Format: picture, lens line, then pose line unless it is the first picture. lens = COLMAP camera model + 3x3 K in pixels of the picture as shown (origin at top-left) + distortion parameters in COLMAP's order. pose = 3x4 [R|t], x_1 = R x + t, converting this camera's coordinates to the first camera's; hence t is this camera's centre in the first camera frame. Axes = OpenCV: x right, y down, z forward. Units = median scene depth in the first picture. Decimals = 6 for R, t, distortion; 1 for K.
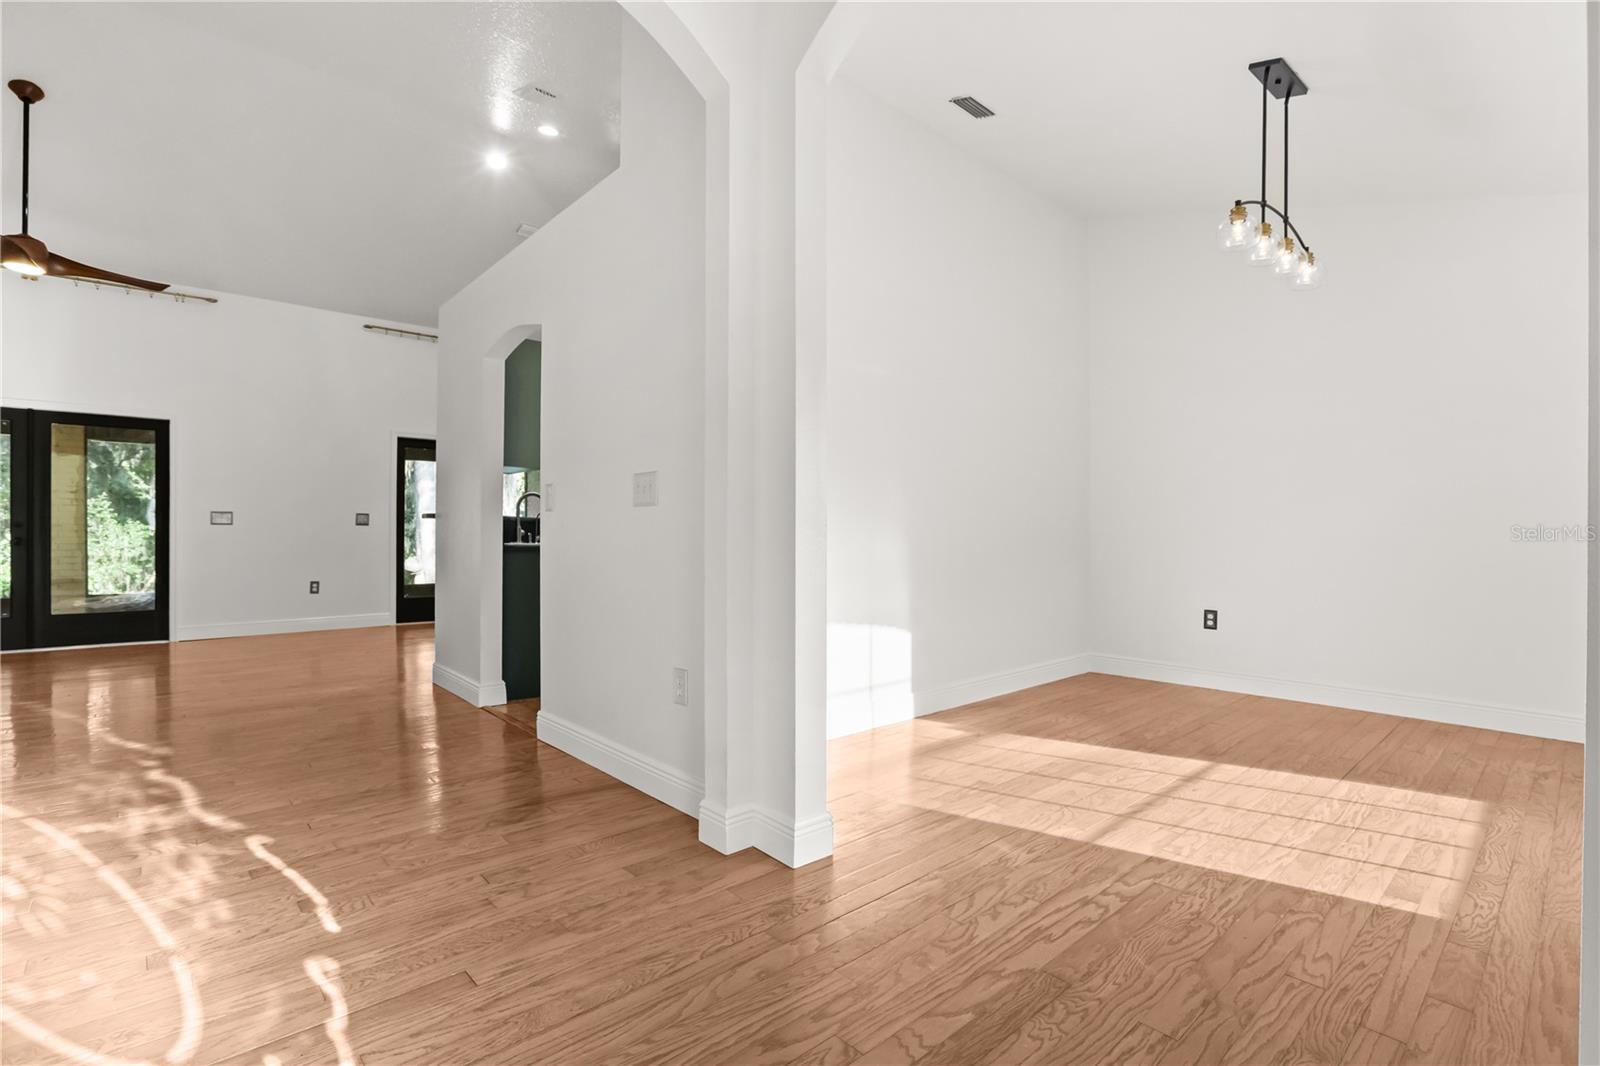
lens RADIAL K [[727.9, 0, 800.0], [0, 727.9, 533.0], [0, 0, 1]] dist [-0.027316, 0.001716]
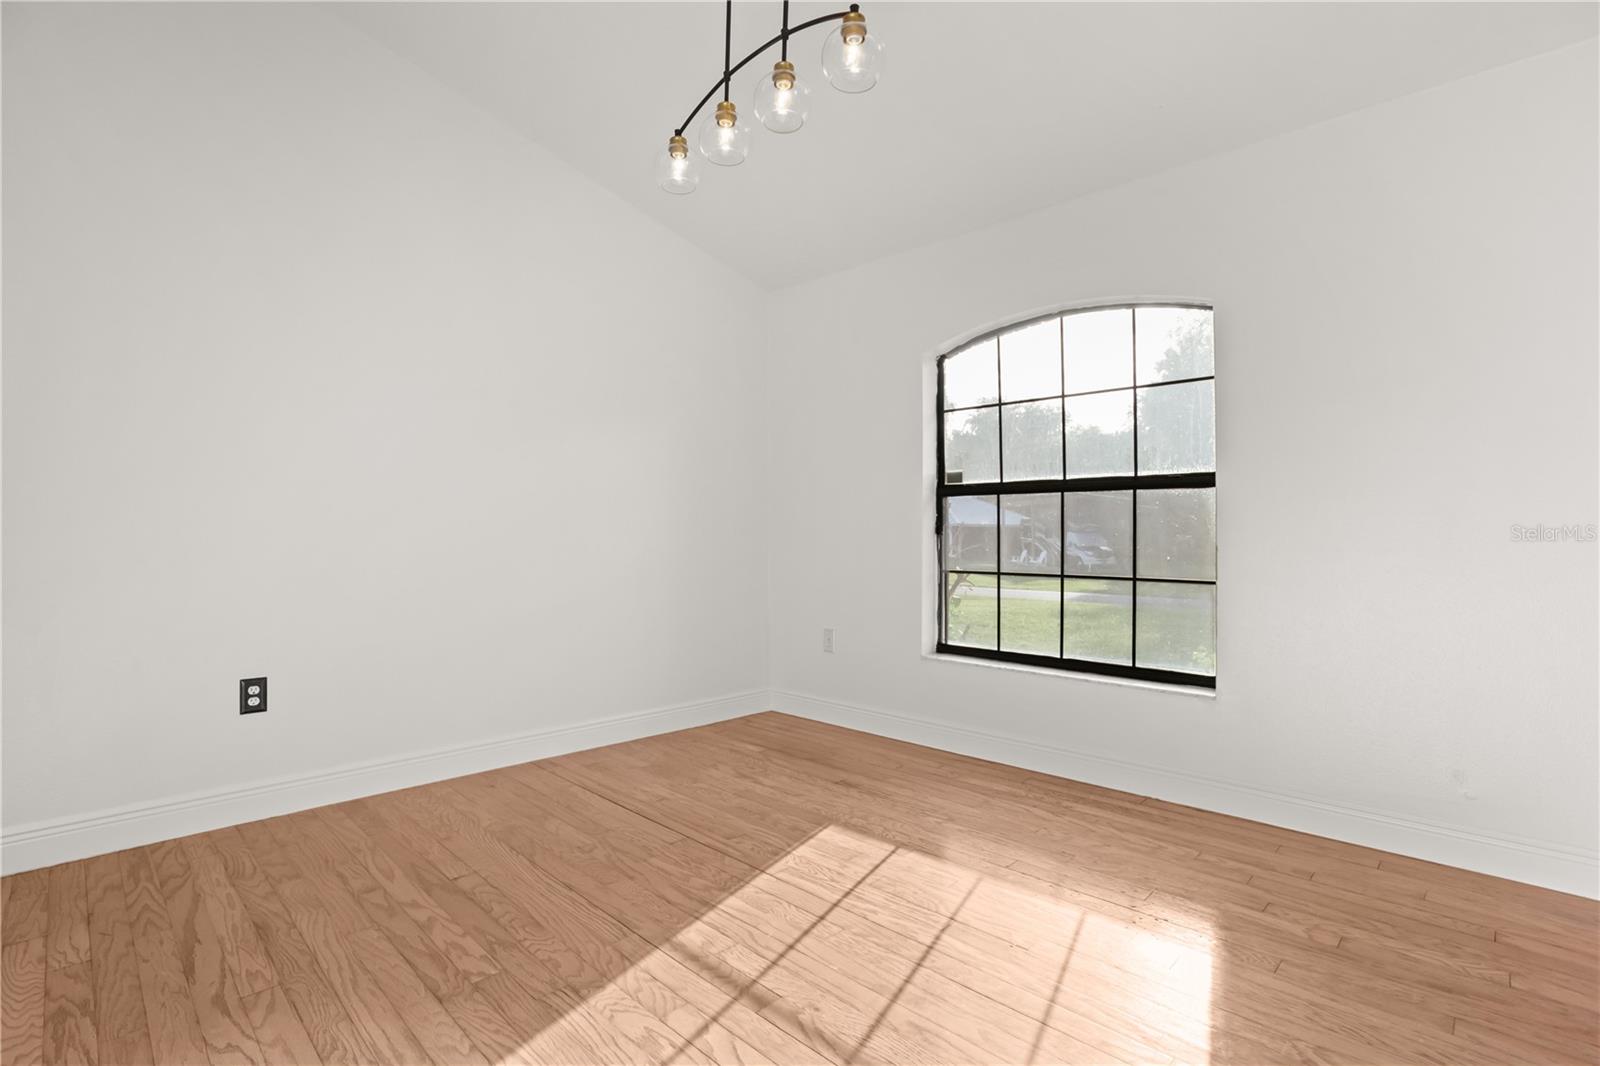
lens RADIAL K [[727.9, 0, 800.0], [0, 727.9, 533.0], [0, 0, 1]] dist [-0.027316, 0.001716]
pose [[-0.080613, 0.002293, 0.996743, -0.014083], [-0.012420, 0.999917, -0.003305, -0.014467], [-0.996668, -0.012646, -0.080578, 1.324804]]
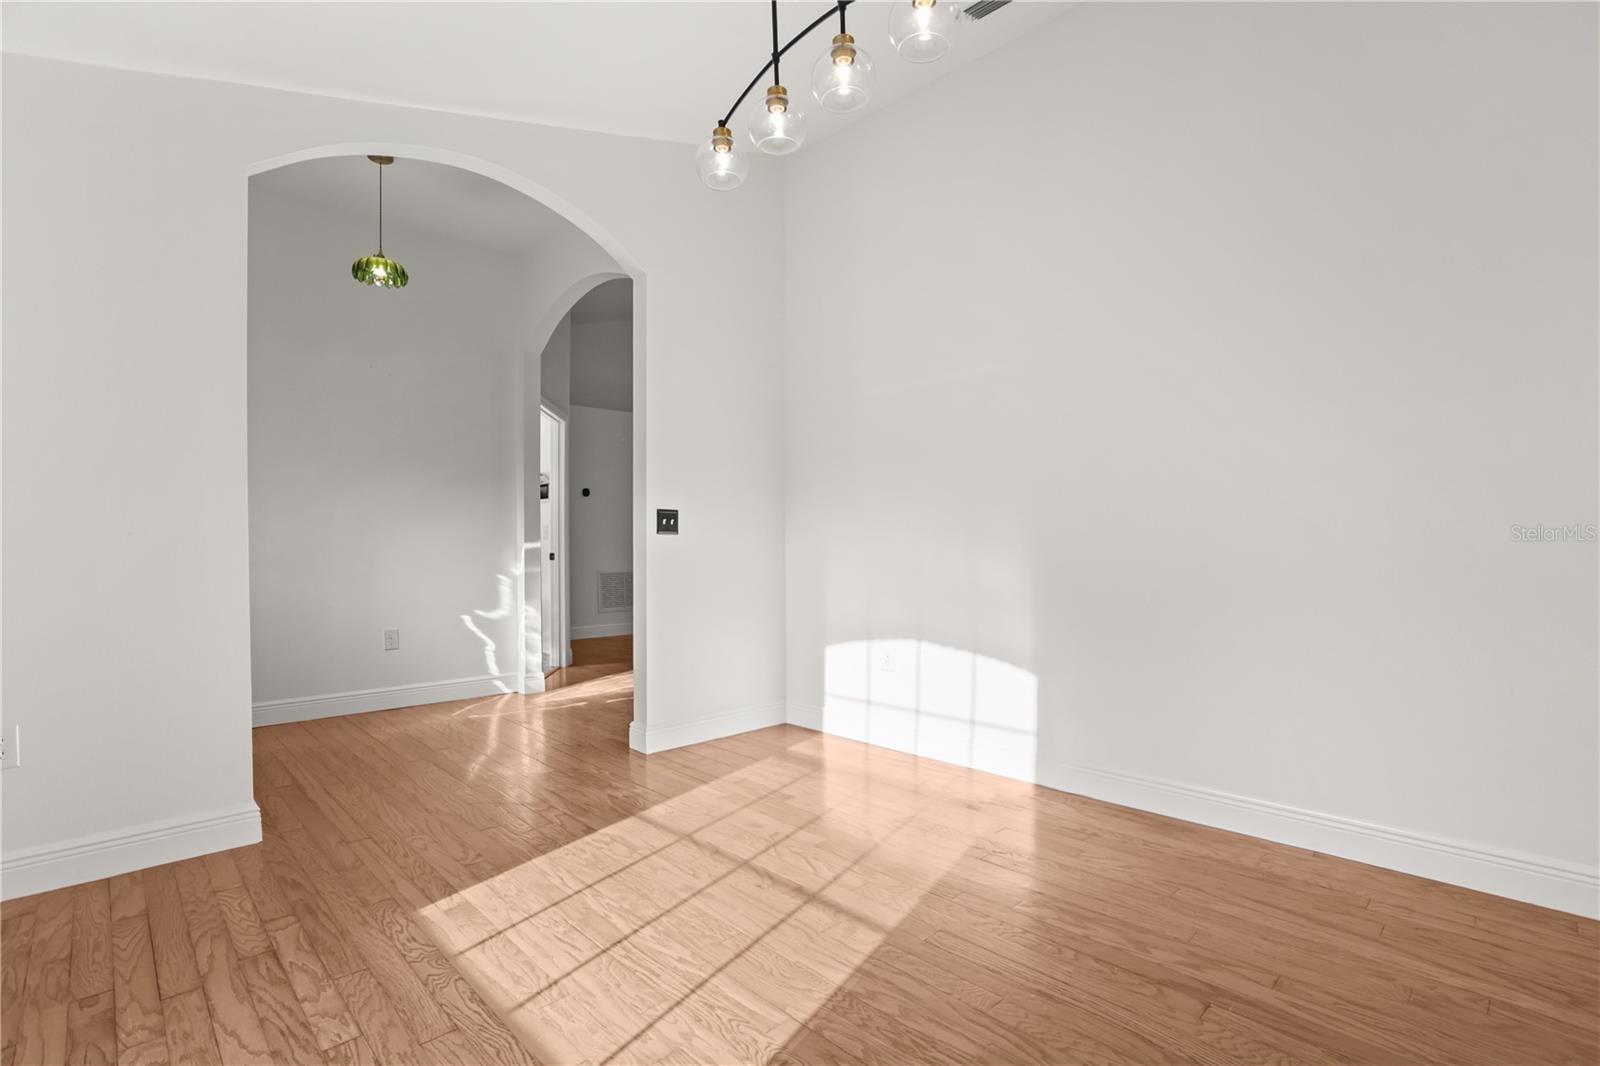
lens RADIAL K [[727.9, 0, 800.0], [0, 727.9, 533.0], [0, 0, 1]] dist [-0.027316, 0.001716]
pose [[0.055755, -0.013538, -0.998353, 1.683112], [0.014164, 0.999818, -0.012767, -0.025178], [0.998344, -0.013429, 0.055936, 1.253040]]
